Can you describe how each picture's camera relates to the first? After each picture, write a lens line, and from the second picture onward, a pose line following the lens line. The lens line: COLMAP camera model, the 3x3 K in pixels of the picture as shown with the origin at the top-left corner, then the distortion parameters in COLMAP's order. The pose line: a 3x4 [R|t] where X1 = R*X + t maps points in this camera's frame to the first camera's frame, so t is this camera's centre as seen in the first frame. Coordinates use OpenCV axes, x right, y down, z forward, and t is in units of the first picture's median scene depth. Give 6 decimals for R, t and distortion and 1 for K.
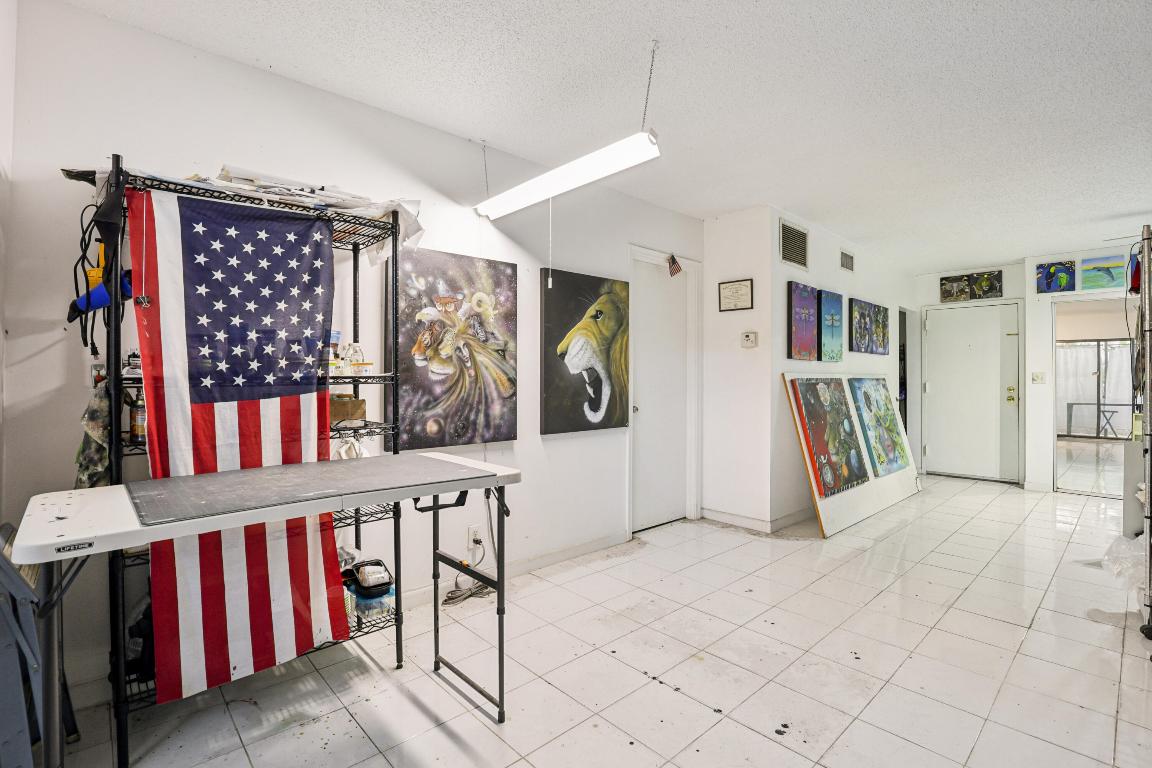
lens RADIAL K [[534.1, 0, 581.8], [0, 534.1, 366.2], [0, 0, 1]] dist [-0.025184, 0.002273]
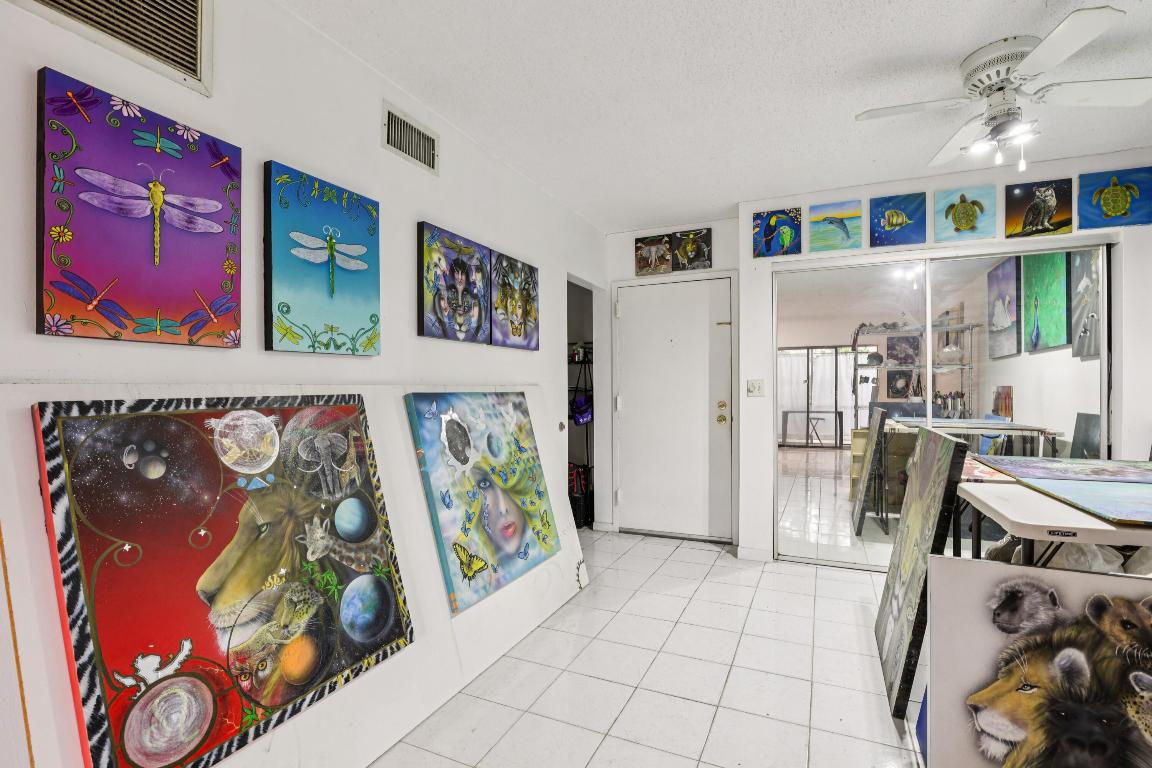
lens RADIAL K [[534.1, 0, 576.8], [0, 534.1, 387.2], [0, 0, 1]] dist [-0.025184, 0.002273]
pose [[0.927343, -0.011375, 0.374041, 0.404404], [0.004922, 0.999822, 0.018205, 0.008295], [-0.374181, -0.015041, 0.927234, 0.454422]]
